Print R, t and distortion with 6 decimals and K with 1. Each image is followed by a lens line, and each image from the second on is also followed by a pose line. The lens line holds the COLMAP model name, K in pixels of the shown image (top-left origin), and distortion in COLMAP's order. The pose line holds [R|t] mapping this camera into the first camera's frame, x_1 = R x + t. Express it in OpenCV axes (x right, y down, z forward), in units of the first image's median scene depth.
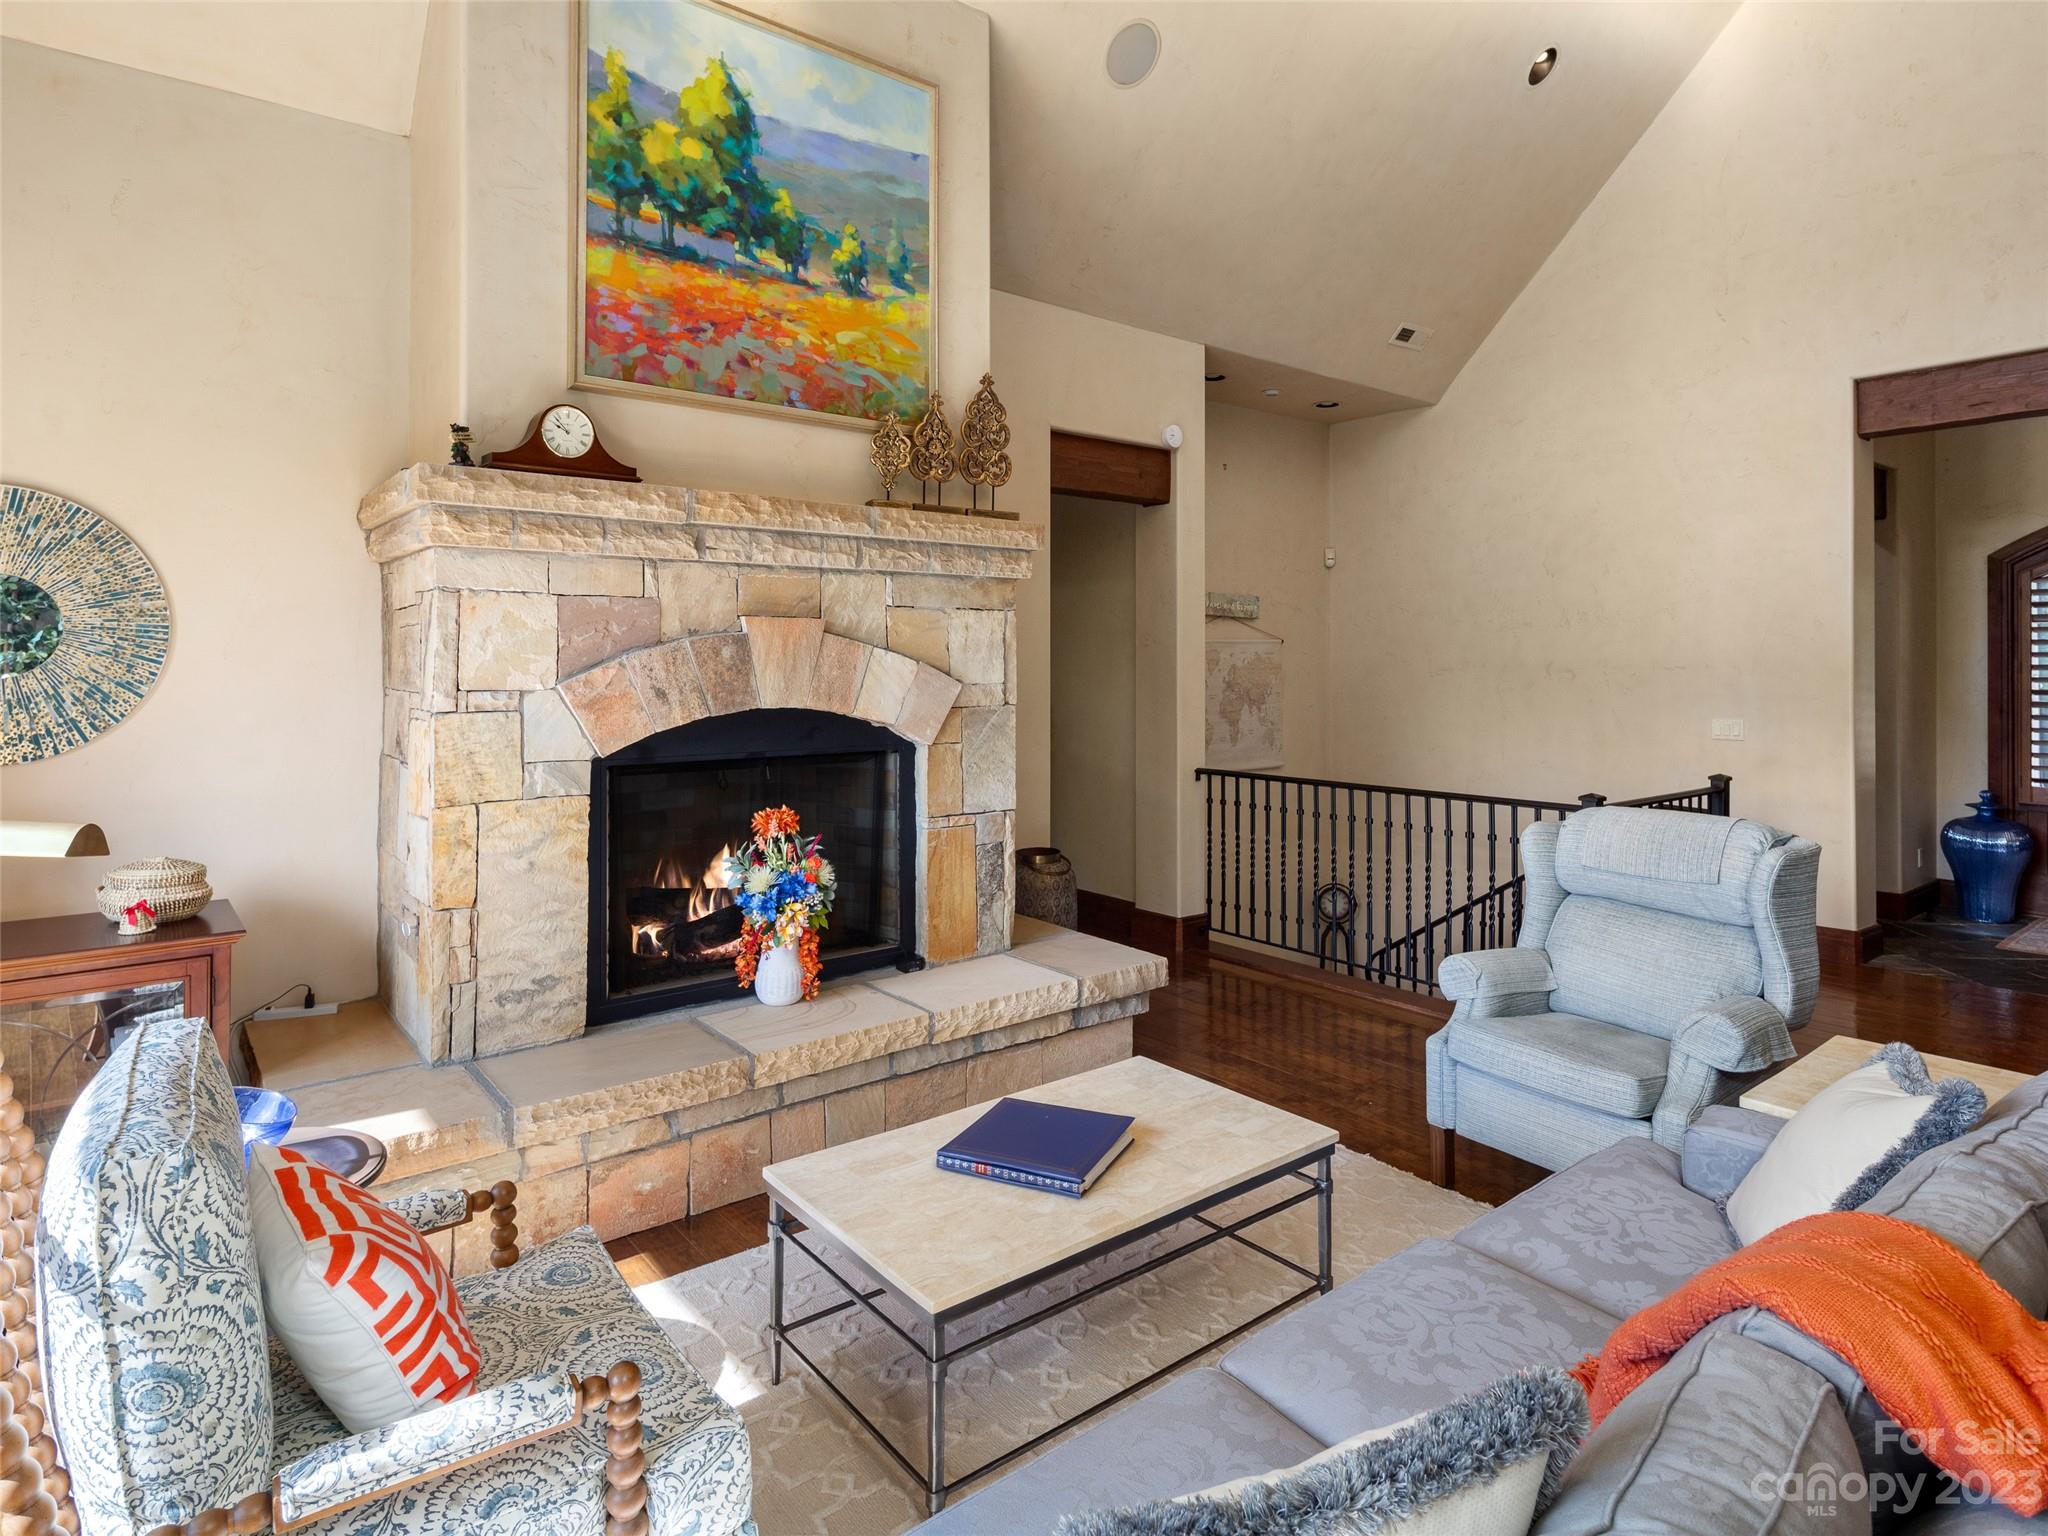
lens RADIAL K [[1119.7, 0, 1013.7], [0, 1119.7, 663.2], [0, 0, 1]] dist [0.001296, 0.000121]
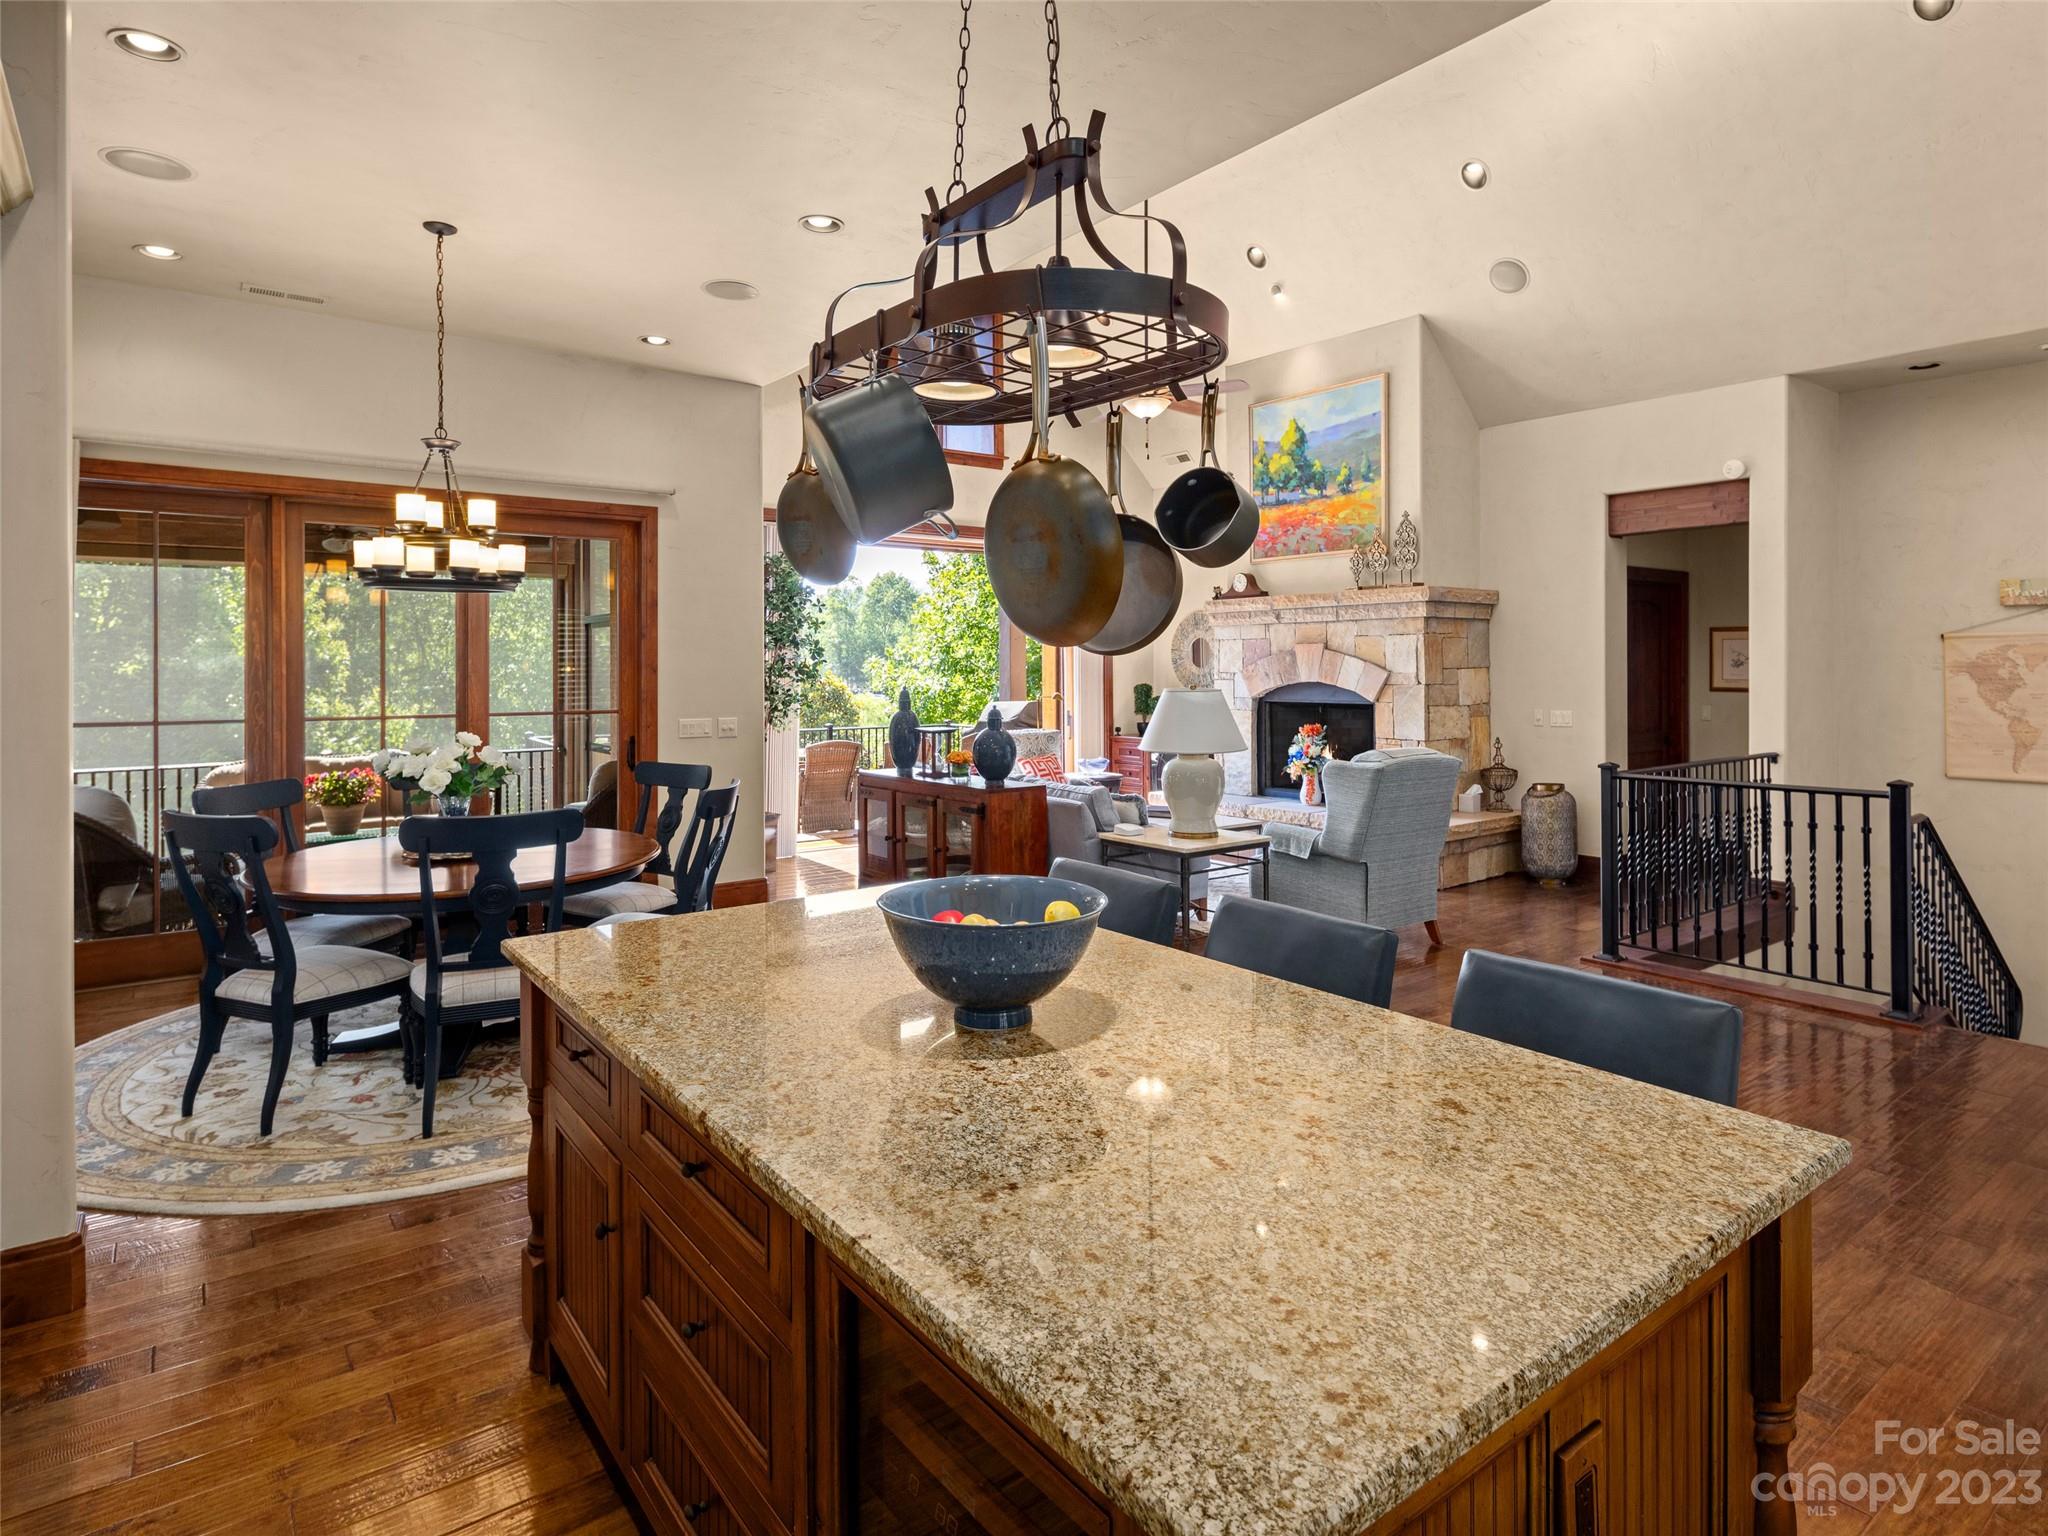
lens RADIAL K [[1119.7, 0, 1013.7], [0, 1119.7, 663.2], [0, 0, 1]] dist [0.001296, 0.000121]
pose [[-0.017968, 0.000939, -0.999838, 2.172027], [0.009973, 0.999950, 0.000759, -0.007387], [0.999789, -0.009958, -0.017976, 0.412711]]
